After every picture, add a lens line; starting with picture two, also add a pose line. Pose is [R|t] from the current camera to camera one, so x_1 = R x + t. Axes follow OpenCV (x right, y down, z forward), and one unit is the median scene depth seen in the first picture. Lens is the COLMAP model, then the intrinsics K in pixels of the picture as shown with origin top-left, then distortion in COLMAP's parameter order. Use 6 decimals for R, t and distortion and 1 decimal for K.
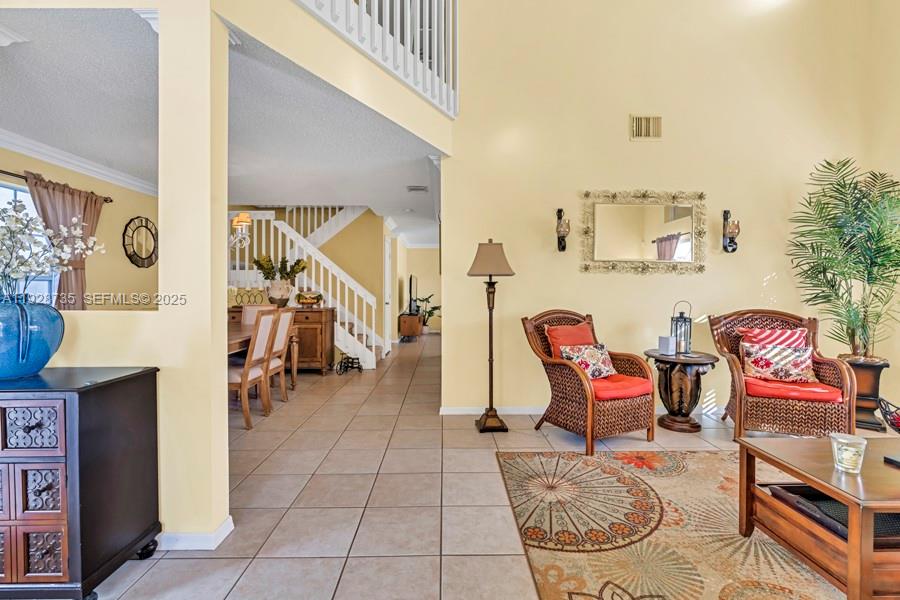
lens RADIAL K [[410.4, 0, 447.6], [0, 410.4, 289.4], [0, 0, 1]] dist [-0.005481, -0.001170]
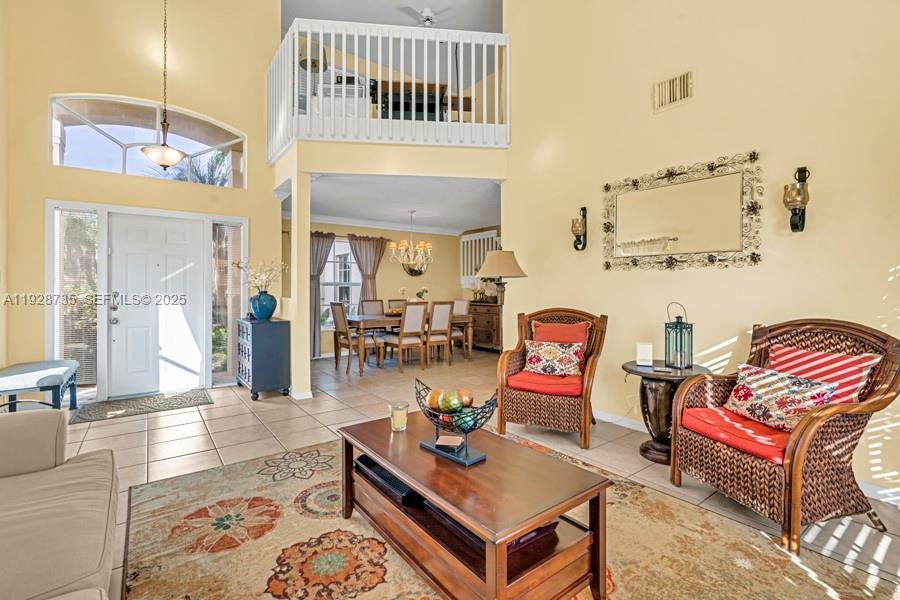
lens RADIAL K [[410.4, 0, 446.7], [0, 410.4, 286.7], [0, 0, 1]] dist [-0.005481, -0.001170]
pose [[0.581887, -0.007231, -0.813237, 0.878800], [0.002057, 0.999970, -0.007420, 0.002075], [0.813267, 0.002645, 0.581885, 0.153948]]
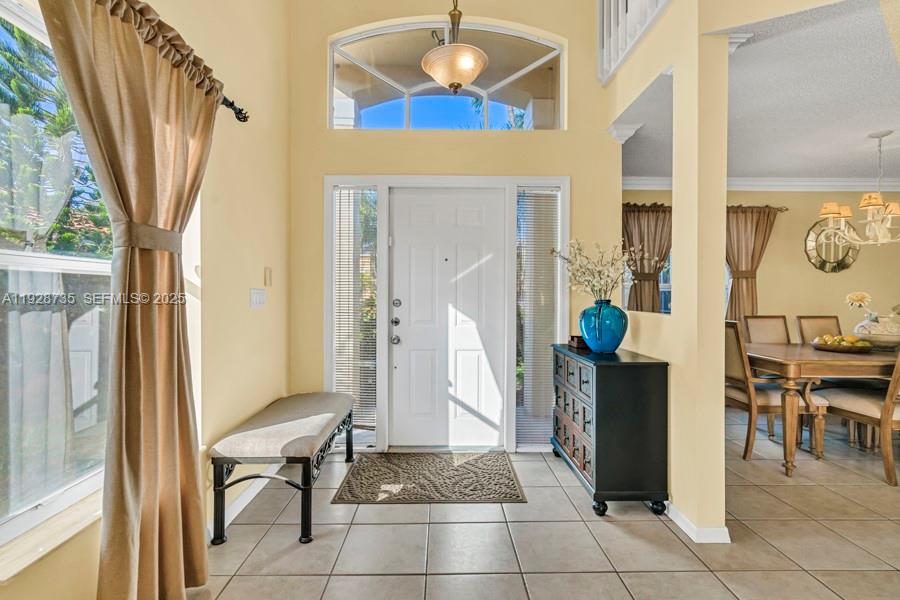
lens RADIAL K [[410.4, 0, 444.6], [0, 410.4, 296.2], [0, 0, 1]] dist [-0.005481, -0.001170]
pose [[-0.010212, 0.008291, -0.999913, 0.233751], [-0.002620, 0.999962, 0.008318, -0.005896], [0.999944, 0.002704, -0.010190, 0.167537]]
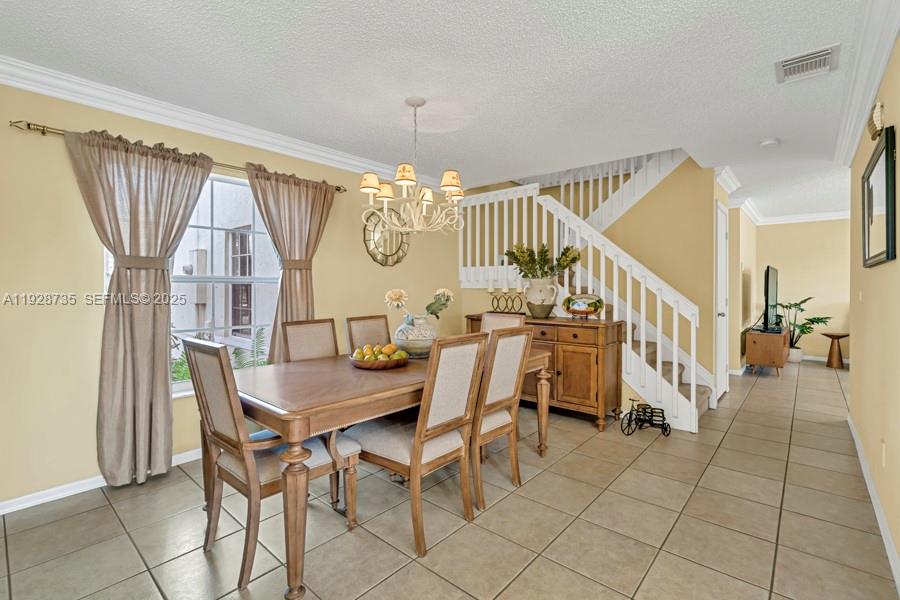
lens RADIAL K [[410.4, 0, 447.3], [0, 410.4, 288.0], [0, 0, 1]] dist [-0.005481, -0.001170]
pose [[0.741695, 0.003679, -0.670727, -0.082146], [0.000335, 0.999983, 0.005855, -0.014907], [0.670737, -0.004567, 0.741681, 0.547309]]
